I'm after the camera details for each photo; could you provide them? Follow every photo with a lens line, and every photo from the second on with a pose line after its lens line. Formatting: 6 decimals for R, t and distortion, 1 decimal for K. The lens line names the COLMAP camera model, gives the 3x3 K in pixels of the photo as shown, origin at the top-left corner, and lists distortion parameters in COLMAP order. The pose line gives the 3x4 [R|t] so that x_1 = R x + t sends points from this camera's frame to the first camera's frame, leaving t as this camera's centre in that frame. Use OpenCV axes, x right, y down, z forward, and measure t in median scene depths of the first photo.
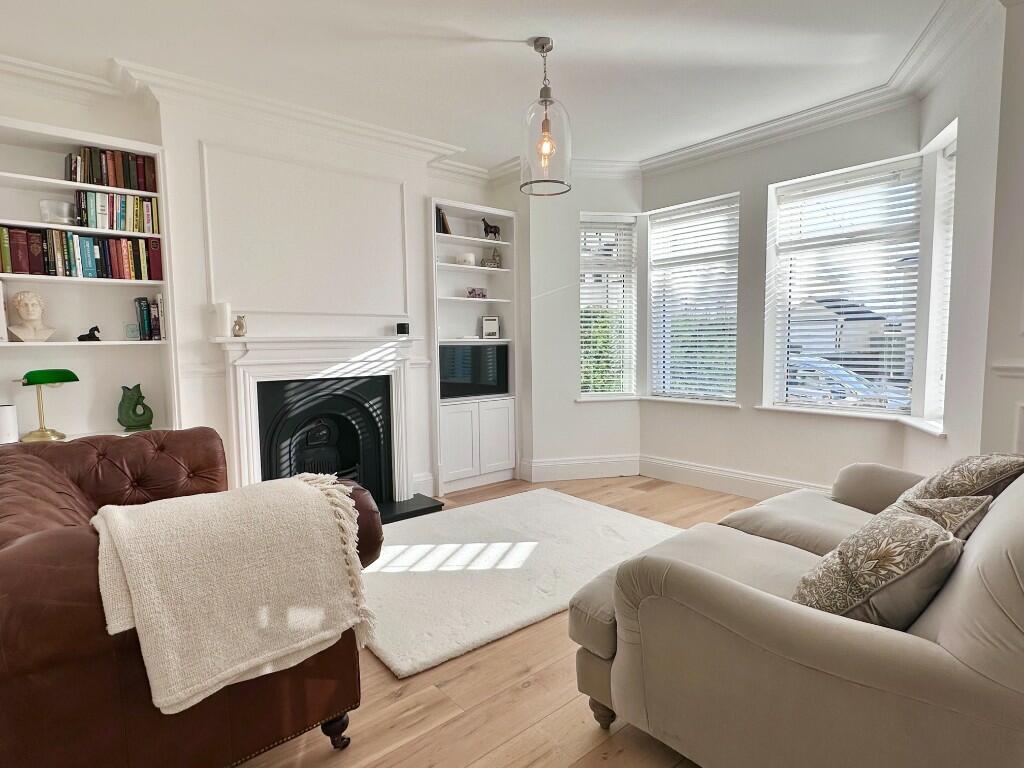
lens RADIAL K [[543.2, 0, 515.1], [0, 543.2, 382.6], [0, 0, 1]] dist [-0.003258, 0.000401]
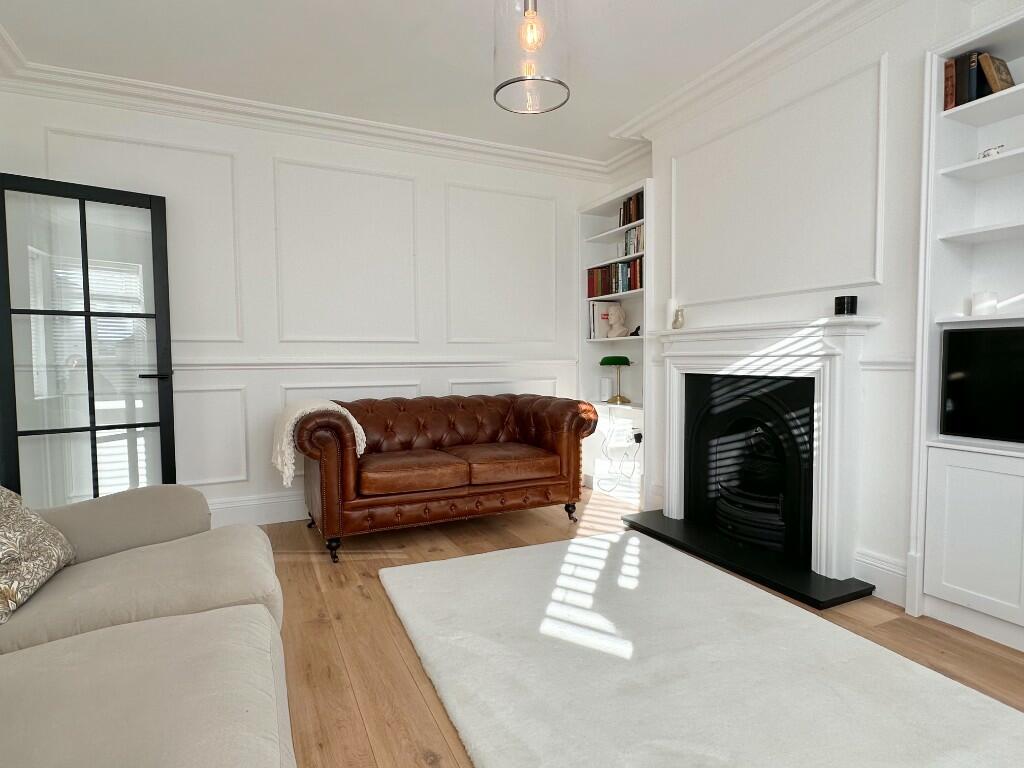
lens RADIAL K [[543.2, 0, 514.8], [0, 543.2, 387.6], [0, 0, 1]] dist [-0.003258, 0.000401]
pose [[-0.241619, 0.062160, -0.968378, 0.537320], [-0.070494, 0.994185, 0.081406, -0.032041], [0.967807, 0.087934, -0.235832, 0.855975]]
